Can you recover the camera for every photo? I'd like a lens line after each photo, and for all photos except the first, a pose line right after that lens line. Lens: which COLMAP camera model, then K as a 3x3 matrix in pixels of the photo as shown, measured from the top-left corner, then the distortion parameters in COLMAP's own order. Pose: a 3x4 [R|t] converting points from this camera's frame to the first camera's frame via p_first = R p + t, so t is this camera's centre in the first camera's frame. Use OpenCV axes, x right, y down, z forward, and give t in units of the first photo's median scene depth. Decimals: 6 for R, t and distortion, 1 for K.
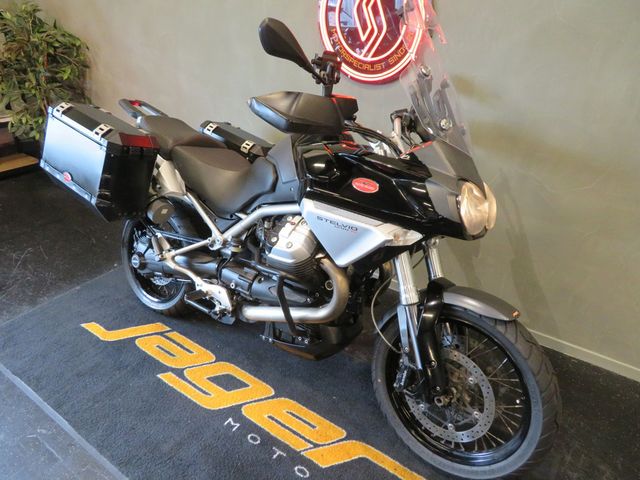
lens RADIAL K [[460.6, 0, 320.0], [0, 460.6, 240.0], [0, 0, 1]] dist [-0.004541, 0.004225]
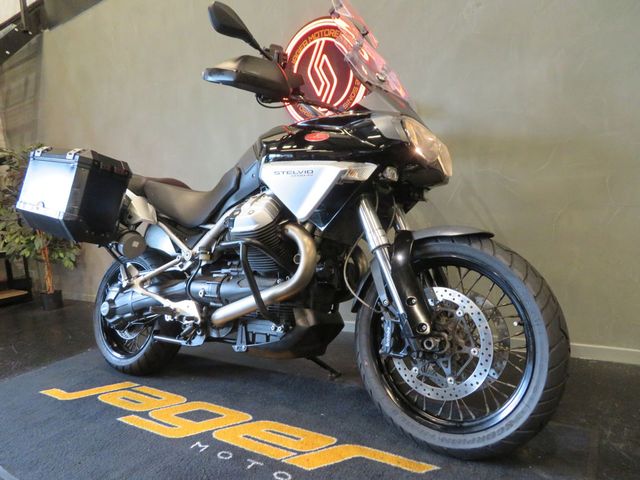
lens RADIAL K [[460.6, 0, 320.0], [0, 460.6, 240.0], [0, 0, 1]] dist [-0.006237, -0.004043]
pose [[0.994543, -0.103102, 0.015910, 0.048625], [0.101545, 0.921785, -0.374167, 0.377713], [0.023912, 0.373741, 0.927225, 0.093645]]
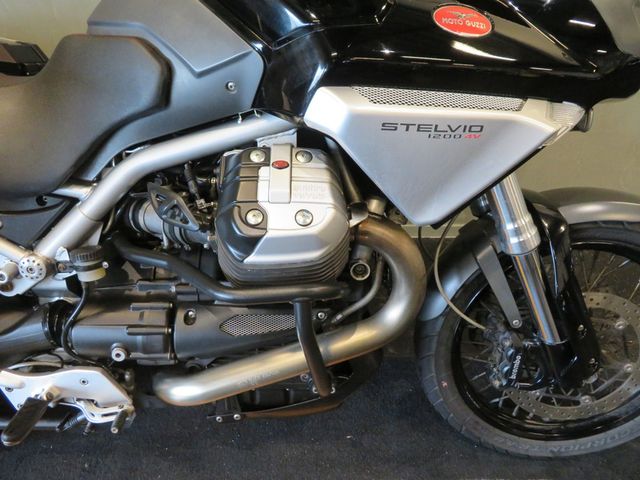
lens RADIAL K [[460.6, 0, 320.0], [0, 460.6, 240.0], [0, 0, 1]] dist [-0.006237, -0.004043]
pose [[0.792588, -0.347656, 0.500939, -0.219688], [0.266228, 0.936400, 0.228643, -0.048717], [-0.548568, -0.047855, 0.834735, 0.553283]]
